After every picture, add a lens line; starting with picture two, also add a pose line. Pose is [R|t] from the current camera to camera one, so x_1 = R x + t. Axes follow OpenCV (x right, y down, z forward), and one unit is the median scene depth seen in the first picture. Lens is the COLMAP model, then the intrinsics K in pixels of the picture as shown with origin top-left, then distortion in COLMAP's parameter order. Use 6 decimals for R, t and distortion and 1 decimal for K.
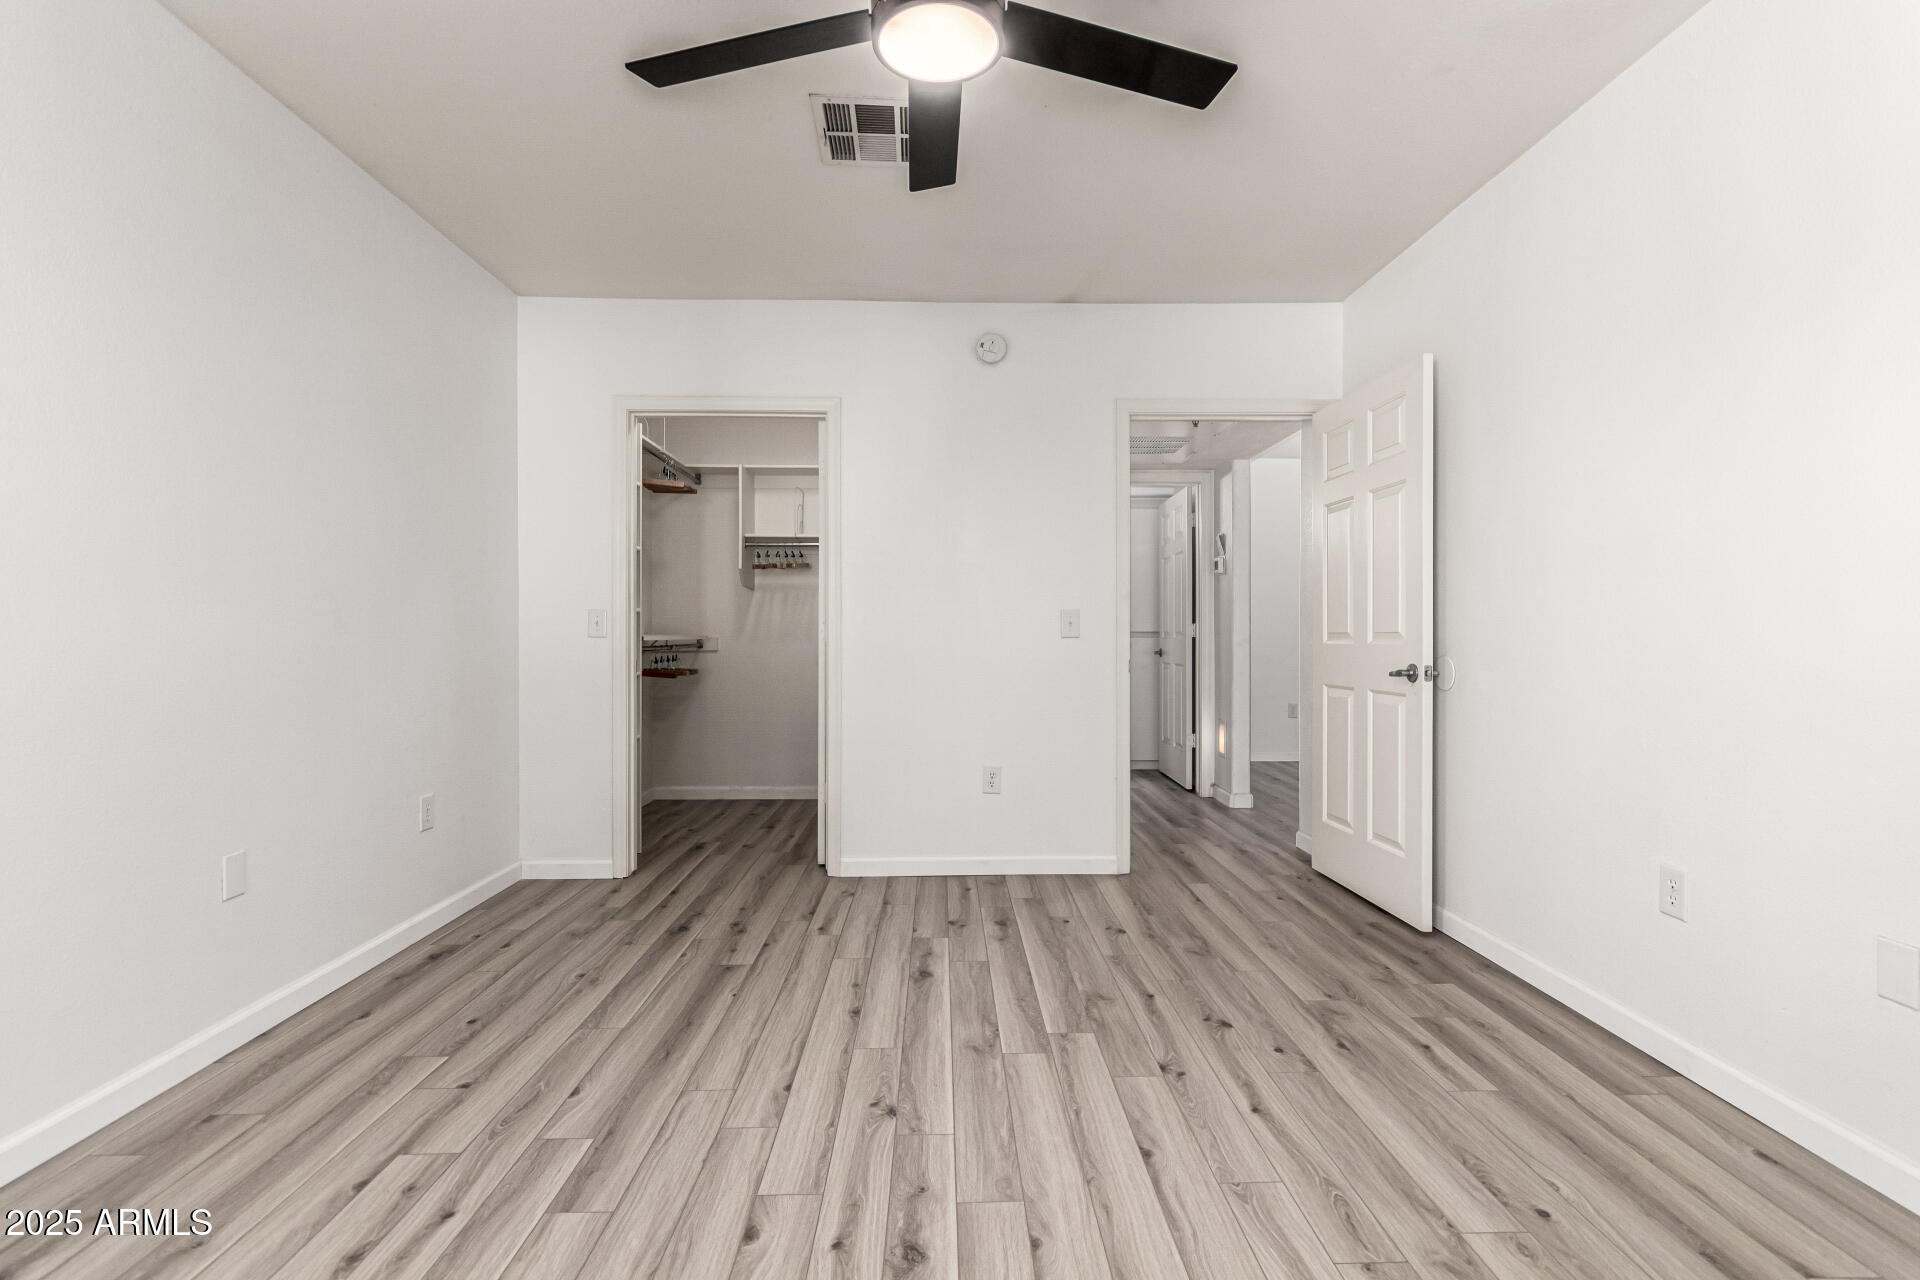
lens RADIAL K [[893.3, 0, 958.6], [0, 893.3, 643.1], [0, 0, 1]] dist [0.000894, 0.000897]
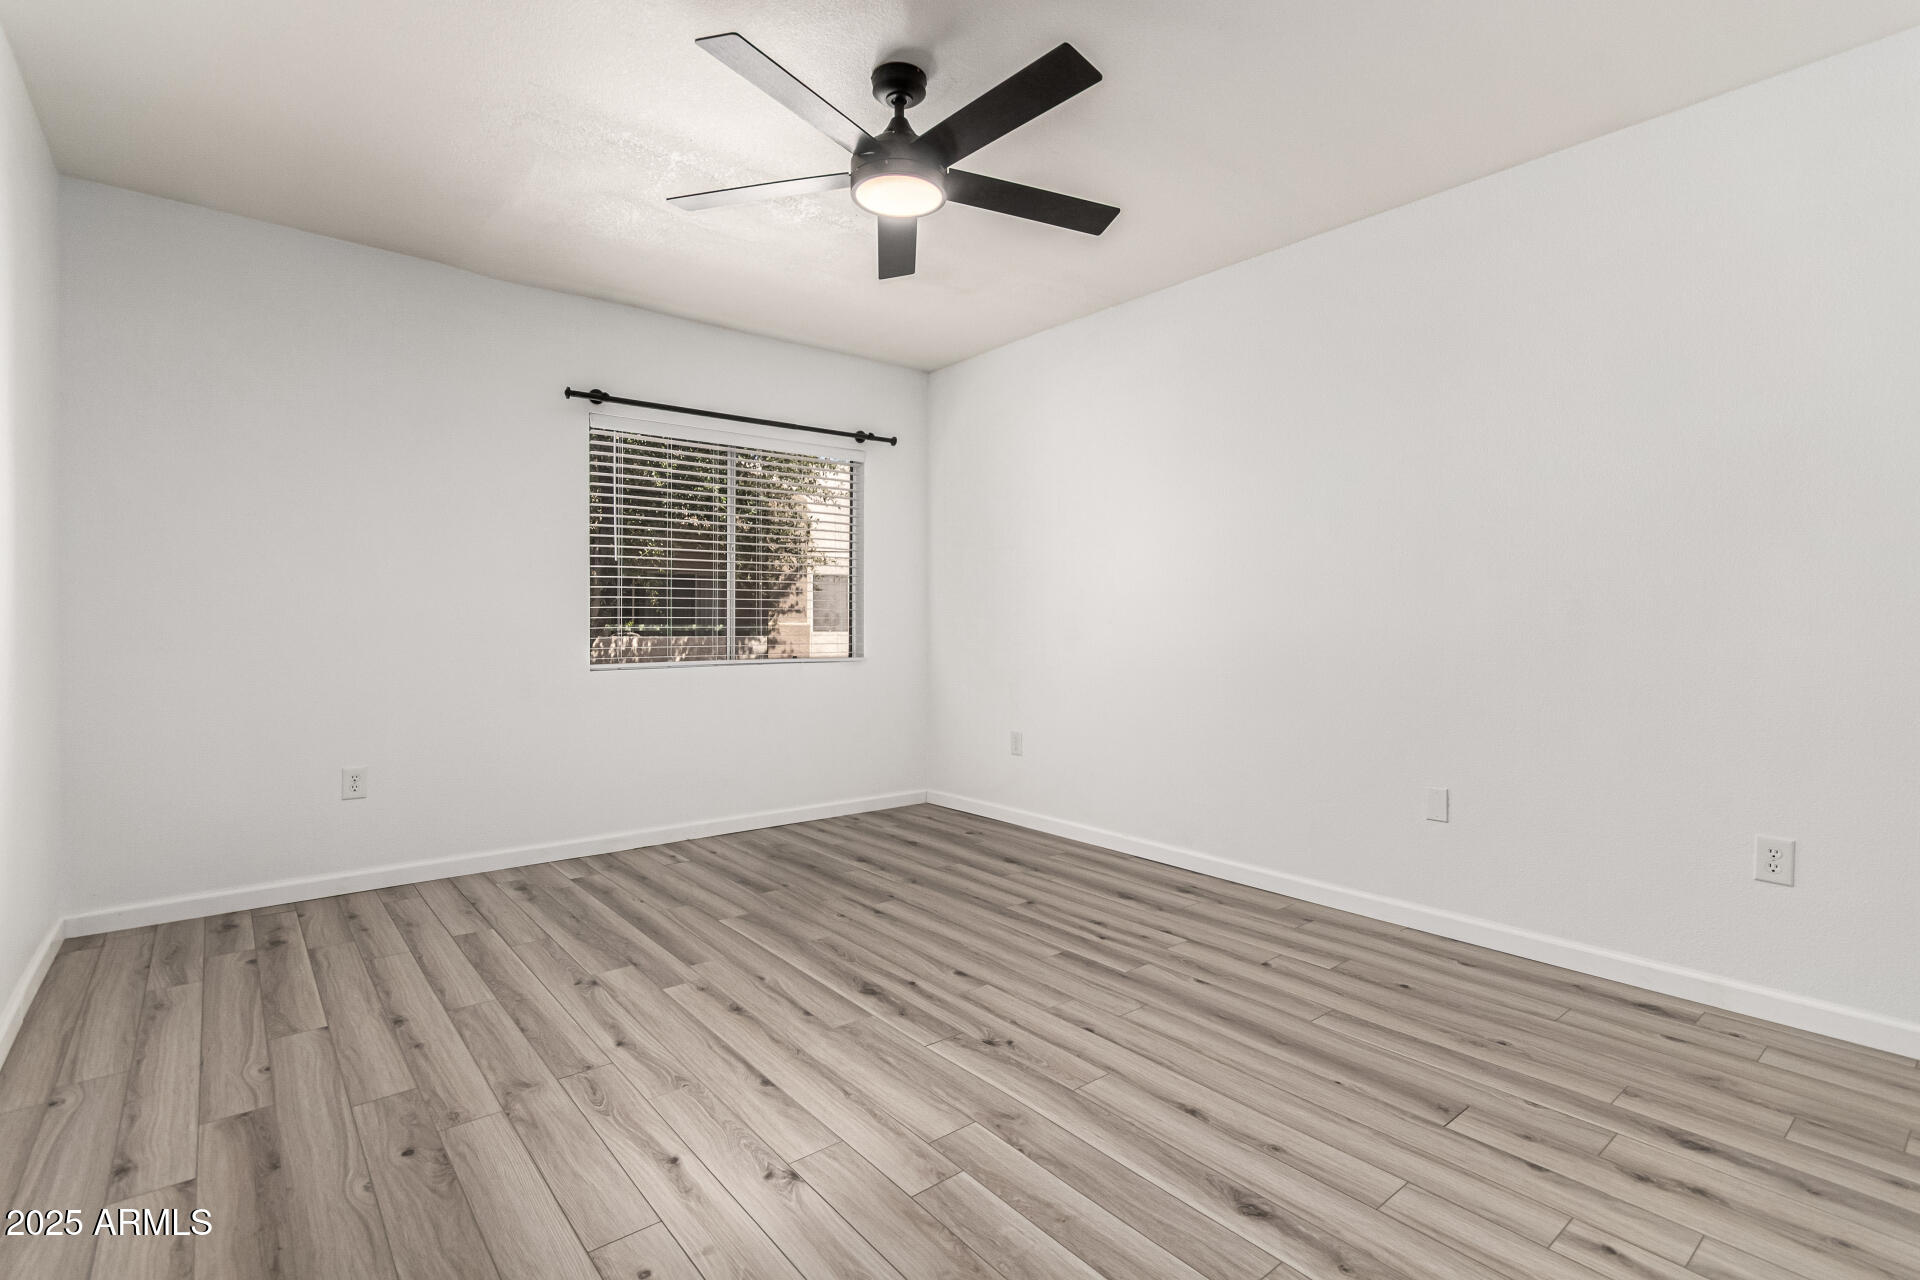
lens RADIAL K [[901.9, 0, 954.1], [0, 901.9, 657.1], [0, 0, 1]] dist [0.000481, 0.000481]
pose [[-0.792345, 0.023915, -0.609605, 0.516458], [-0.007575, 0.998769, 0.049027, -0.015289], [0.610027, 0.043464, -0.791188, 1.484383]]
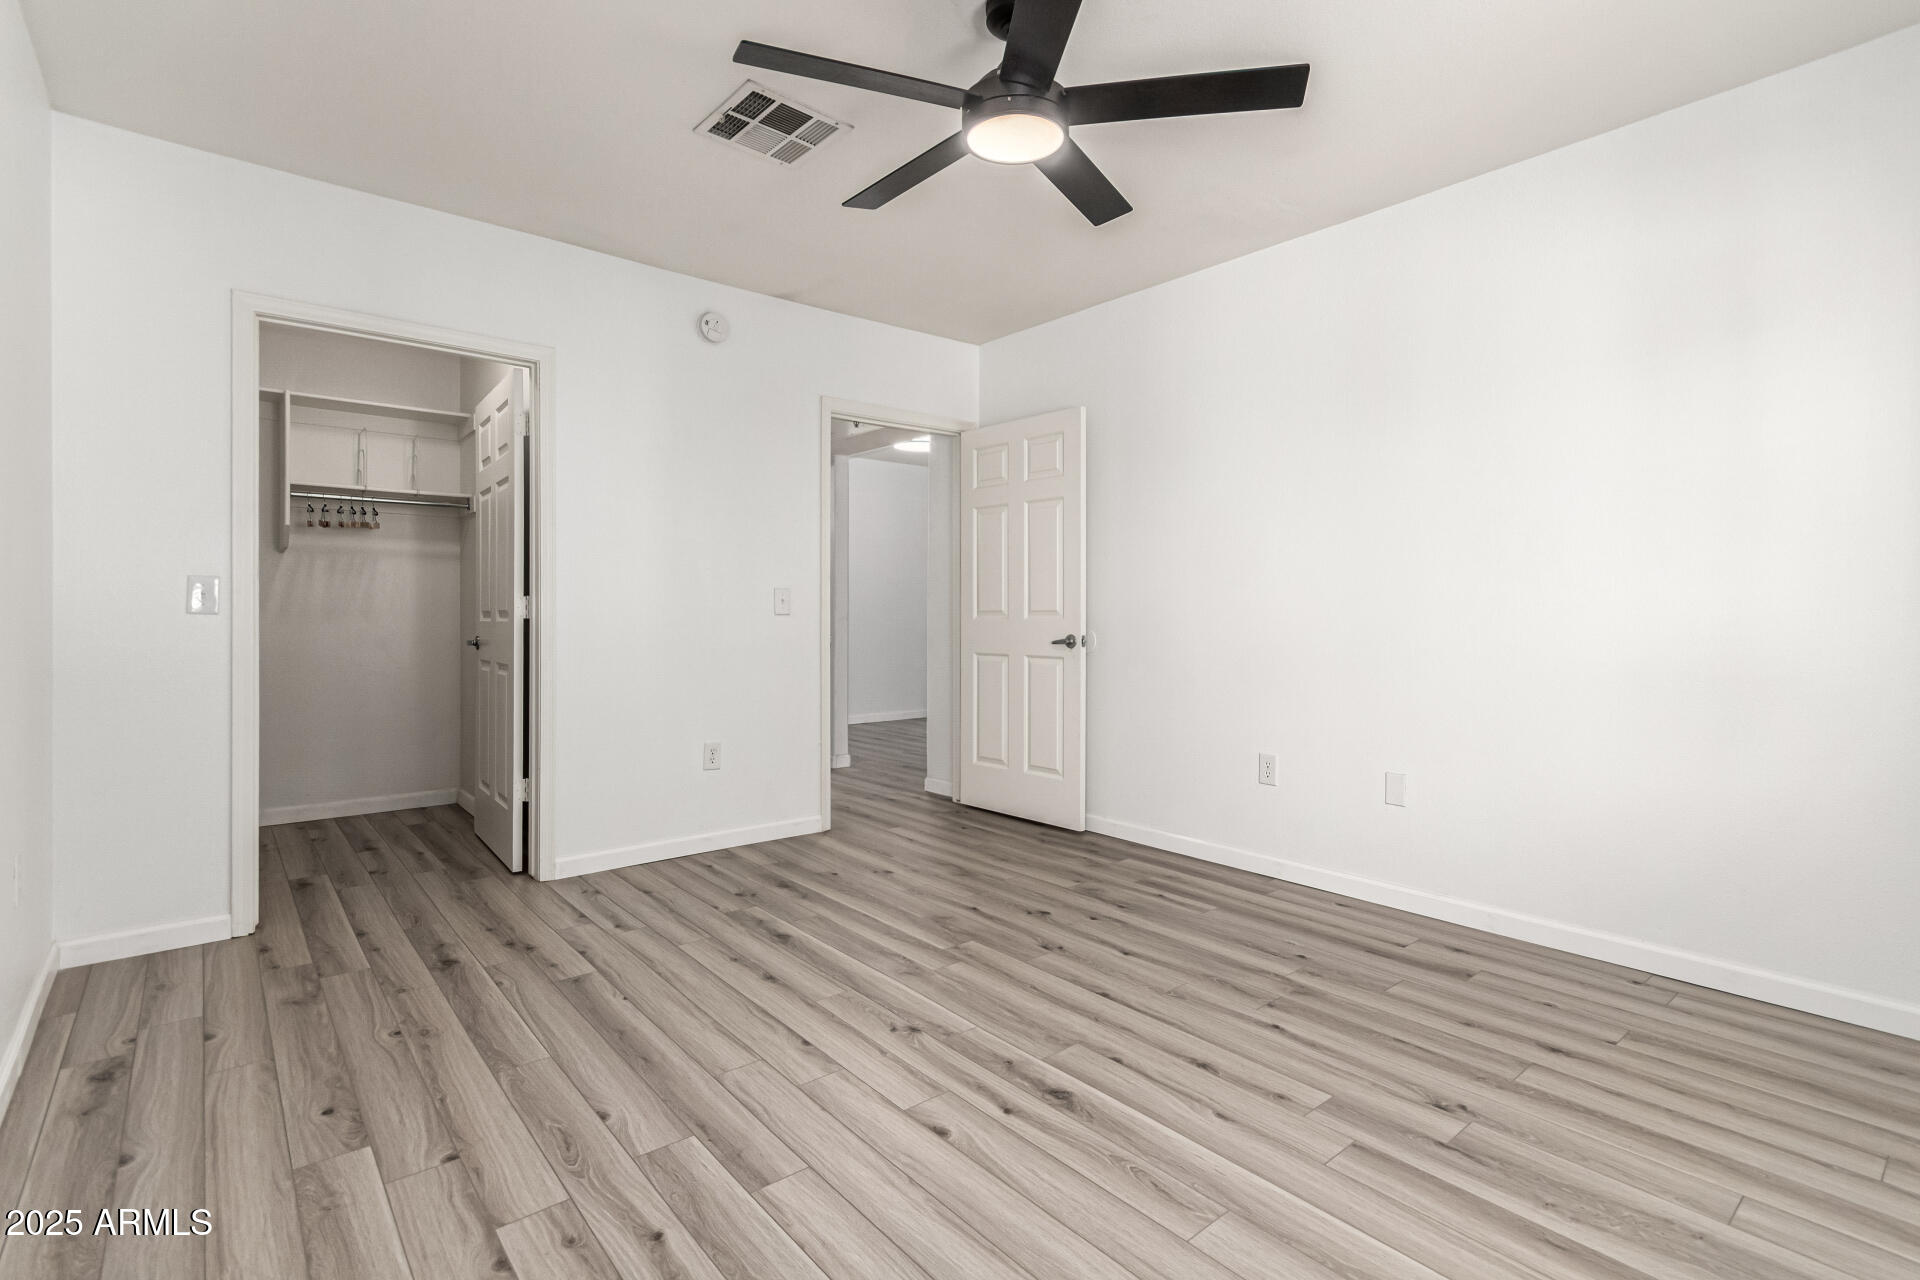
lens RADIAL K [[910.1, 0, 968.5], [0, 910.1, 613.6], [0, 0, 1]] dist [0.000890, 0.000938]
pose [[0.776686, 0.002167, 0.629884, -0.603414], [0.003169, 0.999968, -0.007347, 0.002015], [-0.629880, 0.007702, 0.776655, 0.039223]]
